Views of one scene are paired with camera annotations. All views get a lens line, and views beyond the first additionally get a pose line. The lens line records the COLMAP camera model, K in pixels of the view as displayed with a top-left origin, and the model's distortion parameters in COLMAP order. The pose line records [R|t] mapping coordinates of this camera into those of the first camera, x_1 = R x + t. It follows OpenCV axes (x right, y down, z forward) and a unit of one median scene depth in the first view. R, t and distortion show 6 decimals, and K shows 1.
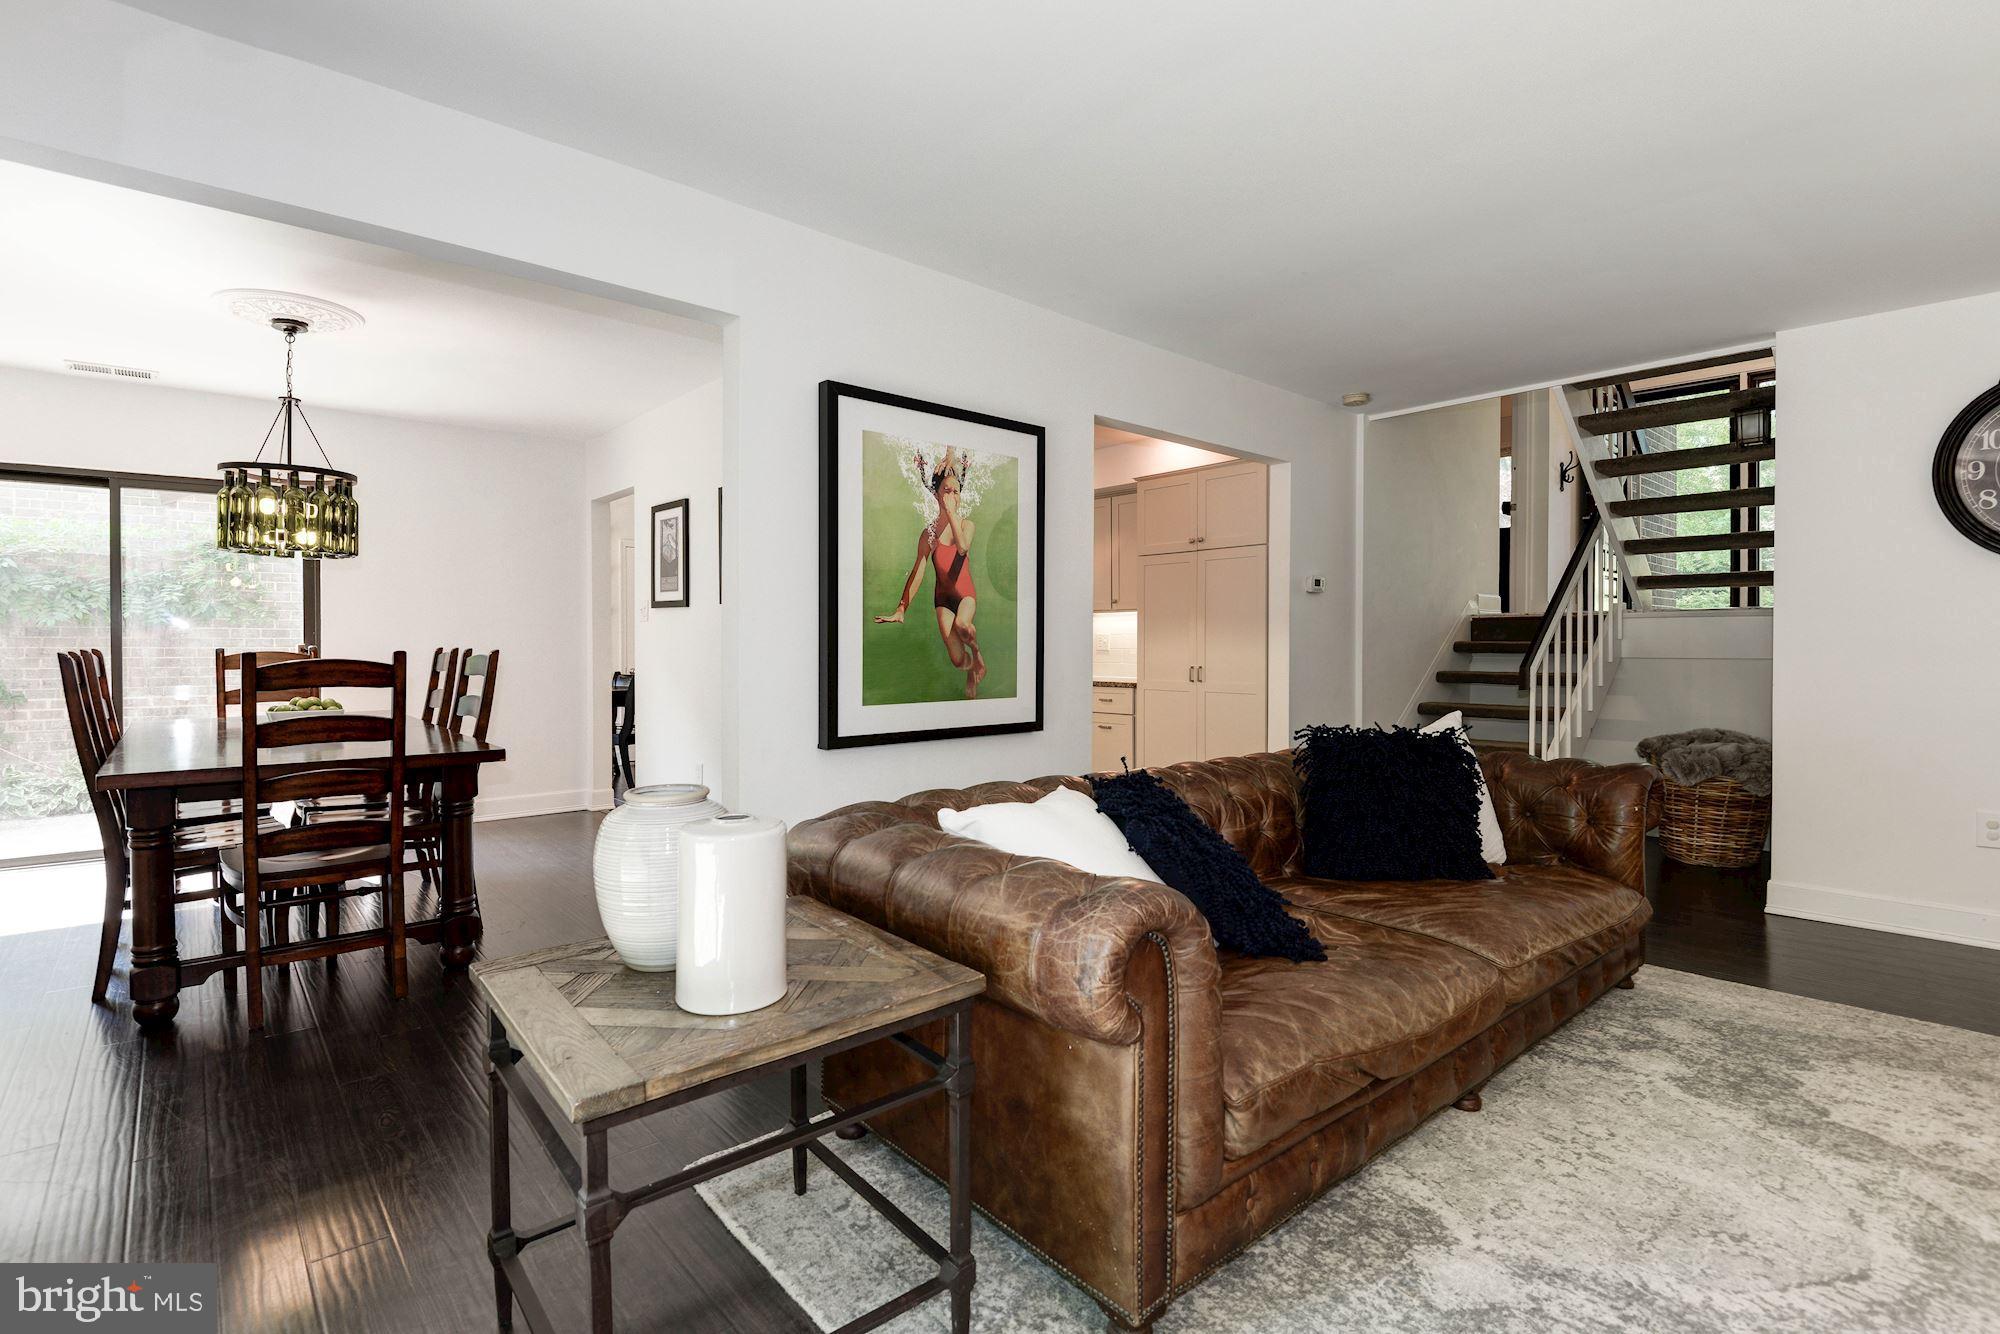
lens RADIAL K [[939.8, 0, 1012.6], [0, 939.8, 649.0], [0, 0, 1]] dist [-0.009977, -0.011830]
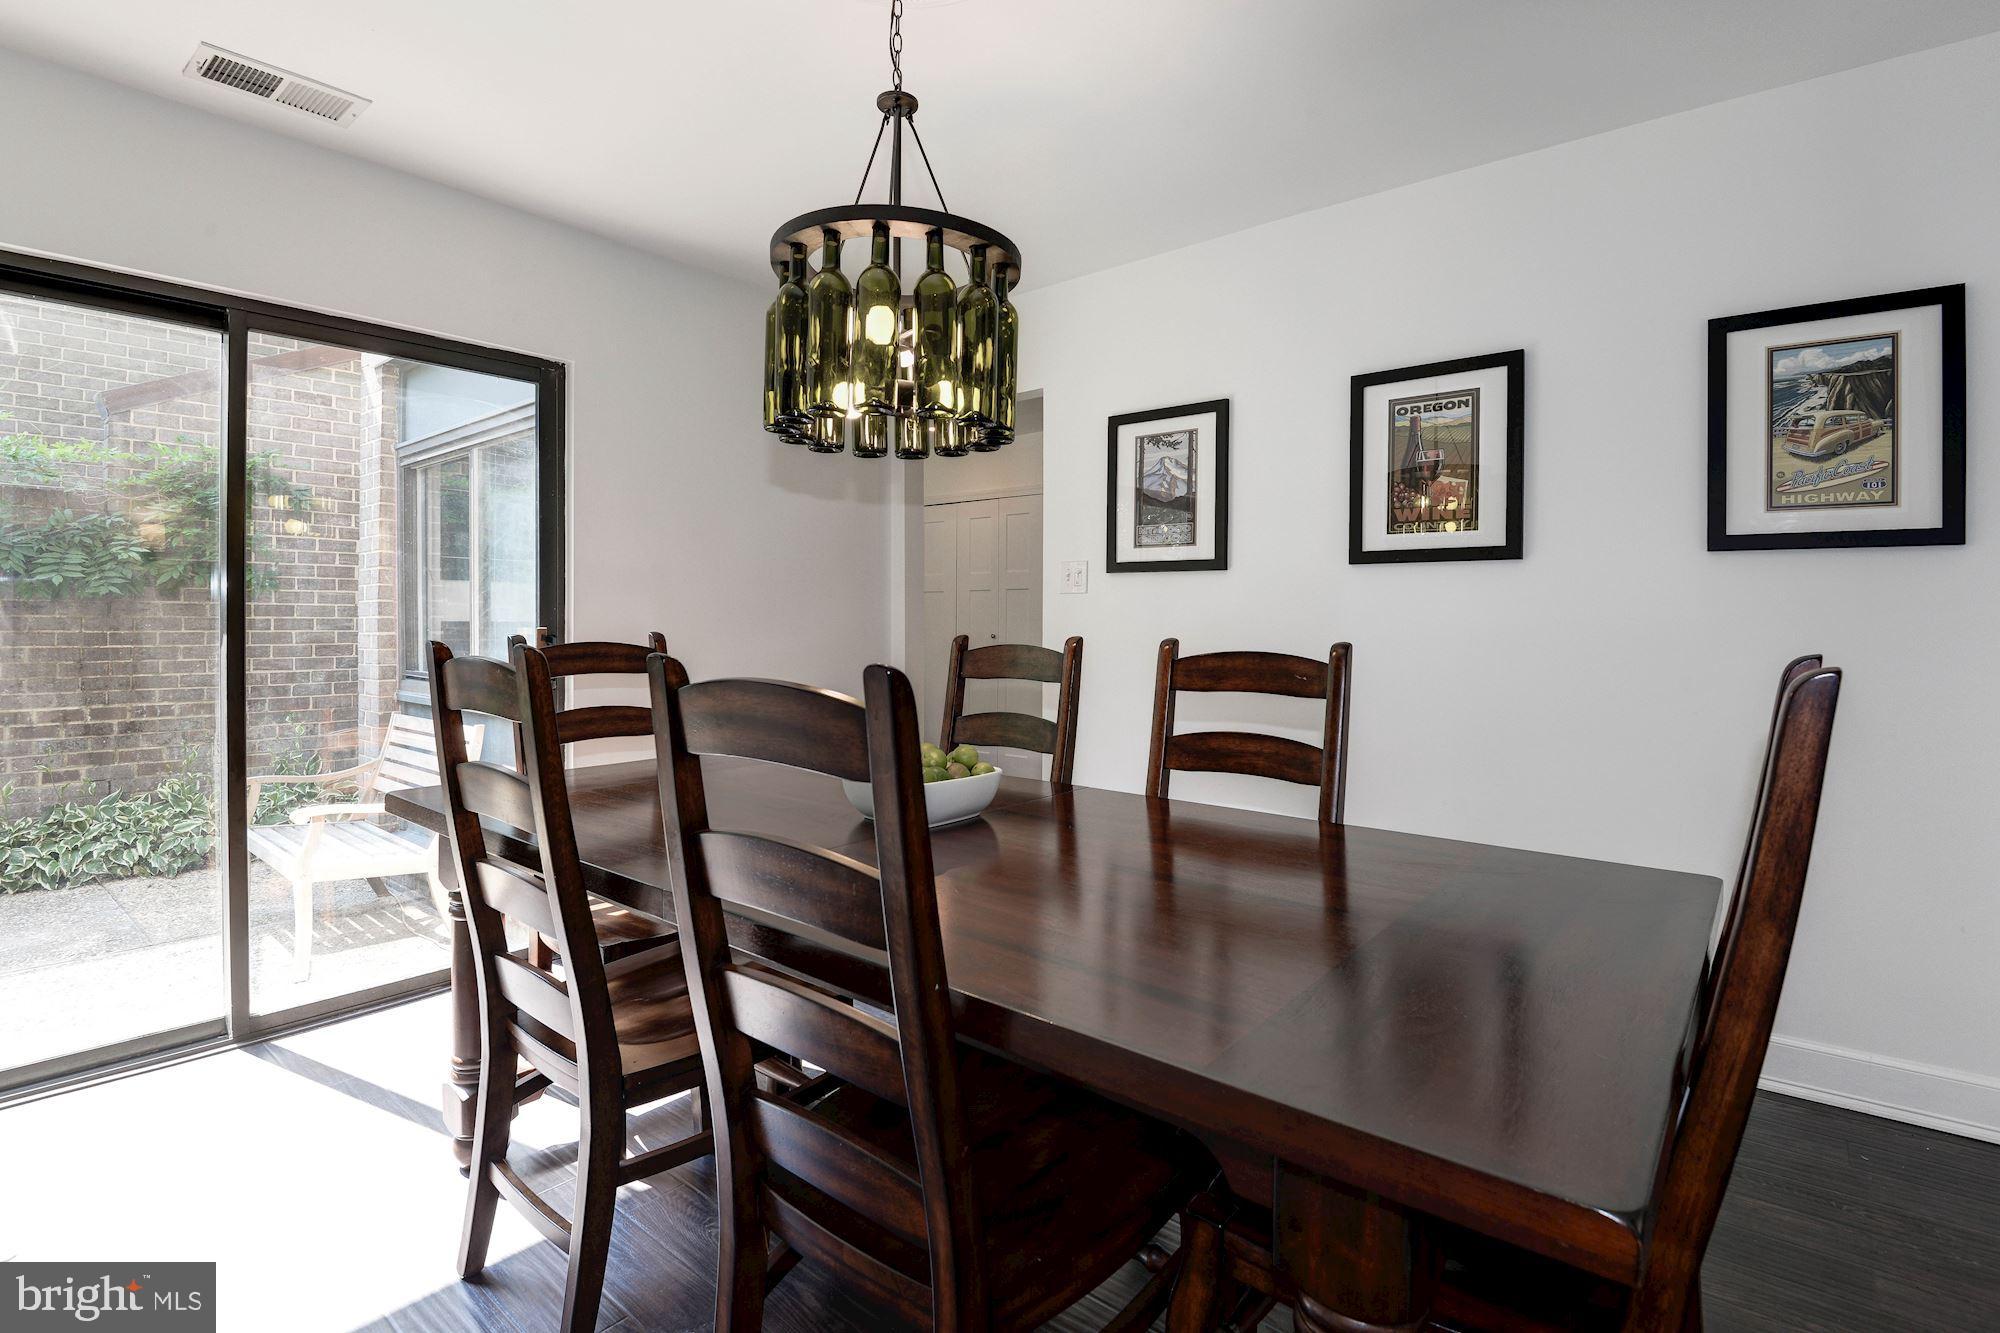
lens RADIAL K [[965.8, 0, 1056.2], [0, 965.8, 629.7], [0, 0, 1]] dist [0.012011, -0.022047]
pose [[0.989059, 0.001491, 0.147516, -0.790603], [-0.001081, 0.999995, -0.002860, -0.002326], [-0.147519, 0.002669, 0.989056, 0.516446]]
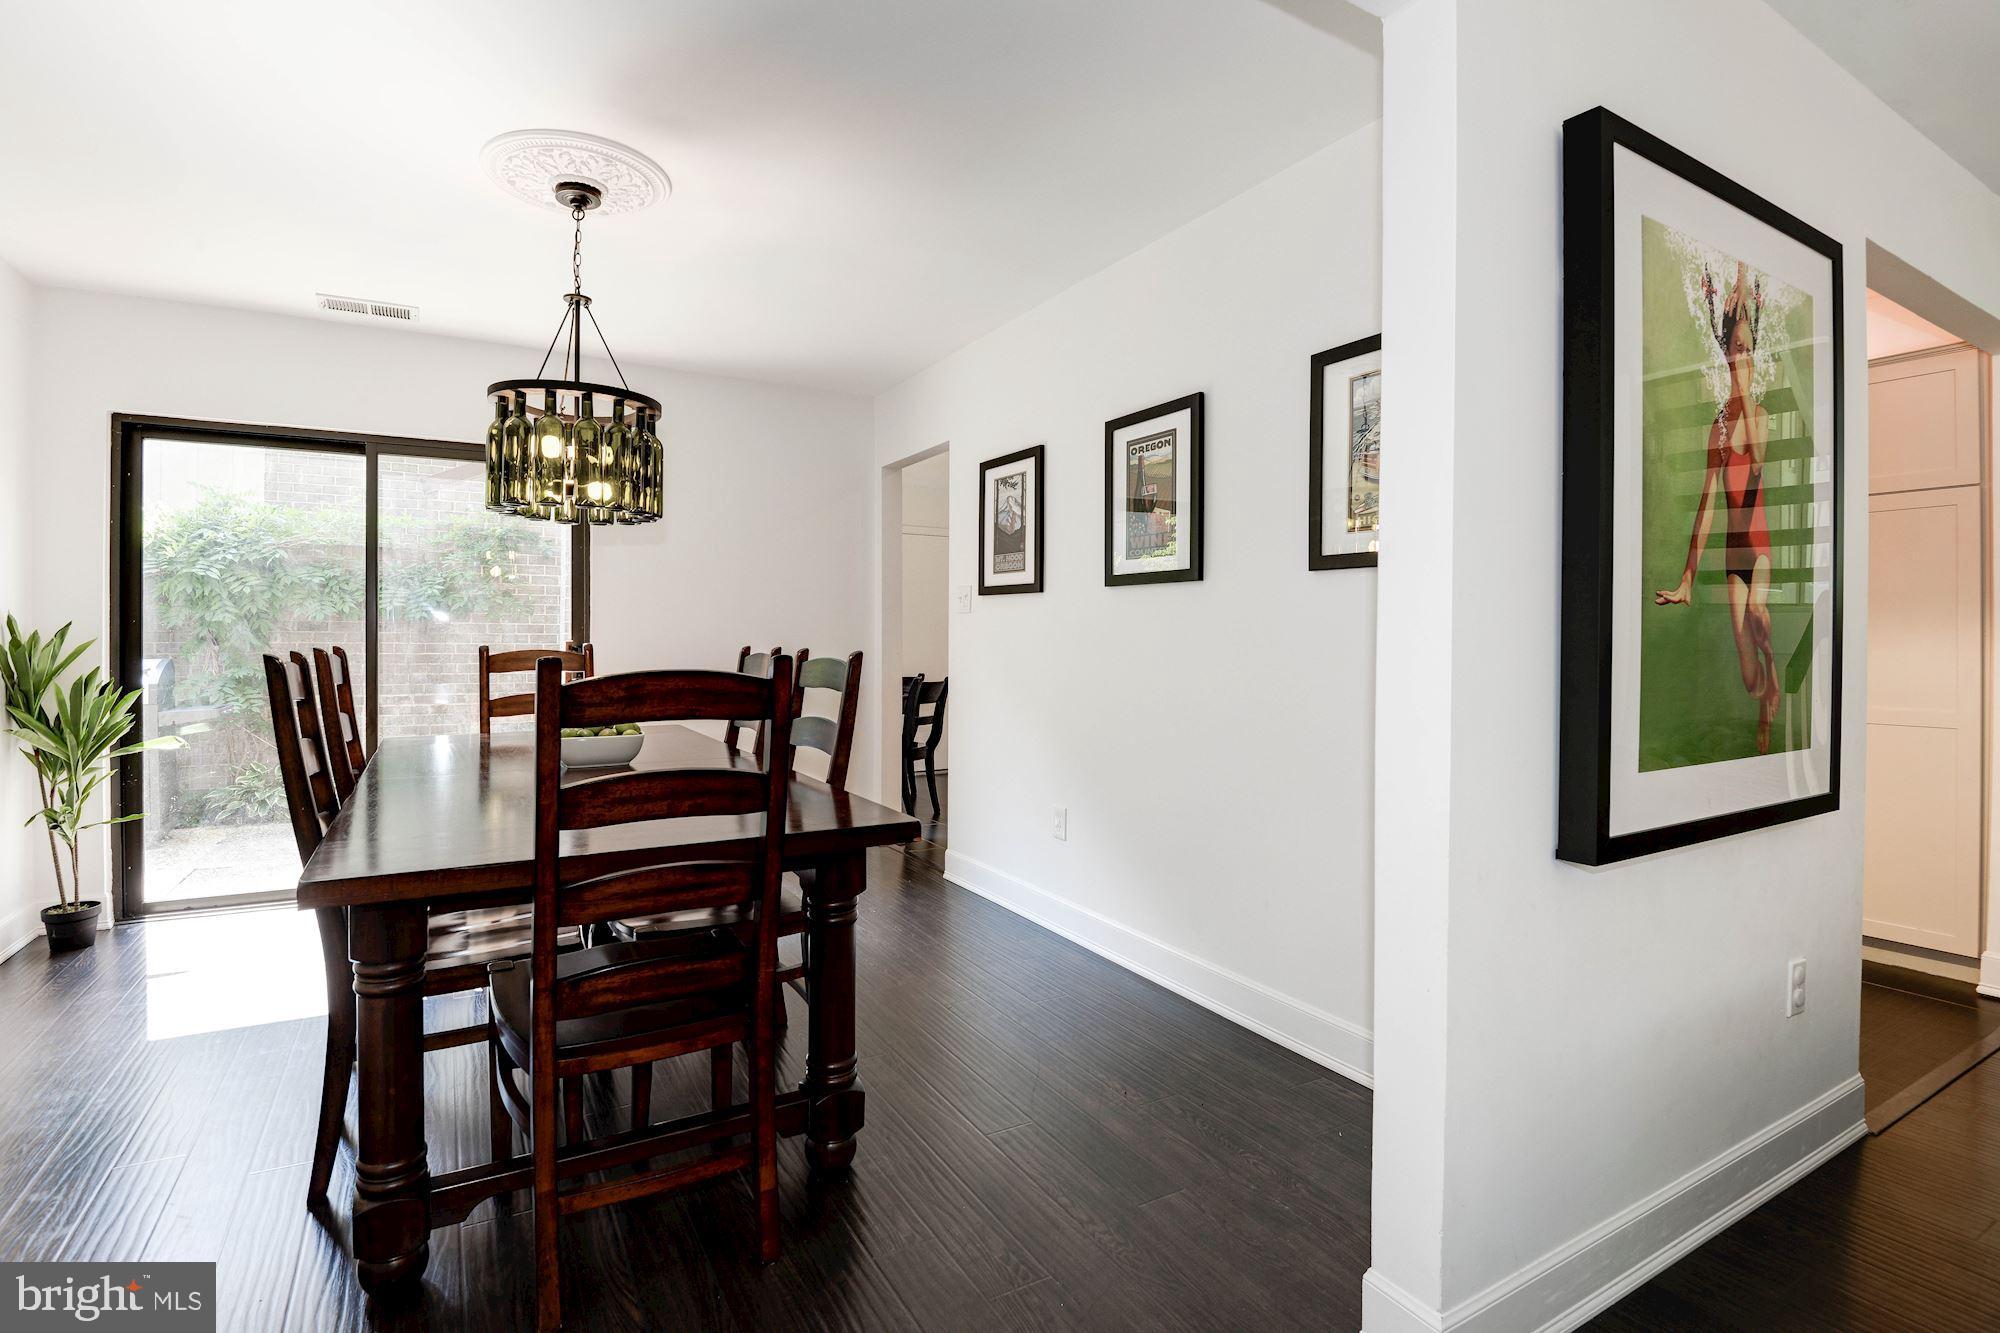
lens RADIAL K [[952.1, 0, 973.1], [0, 952.1, 633.4], [0, 0, 1]] dist [0.036475, -0.051069]
pose [[0.974613, 0.001561, -0.223891, -0.327193], [-0.004480, 0.999911, -0.012532, -0.003995], [0.223852, 0.013217, 0.974534, 0.364437]]
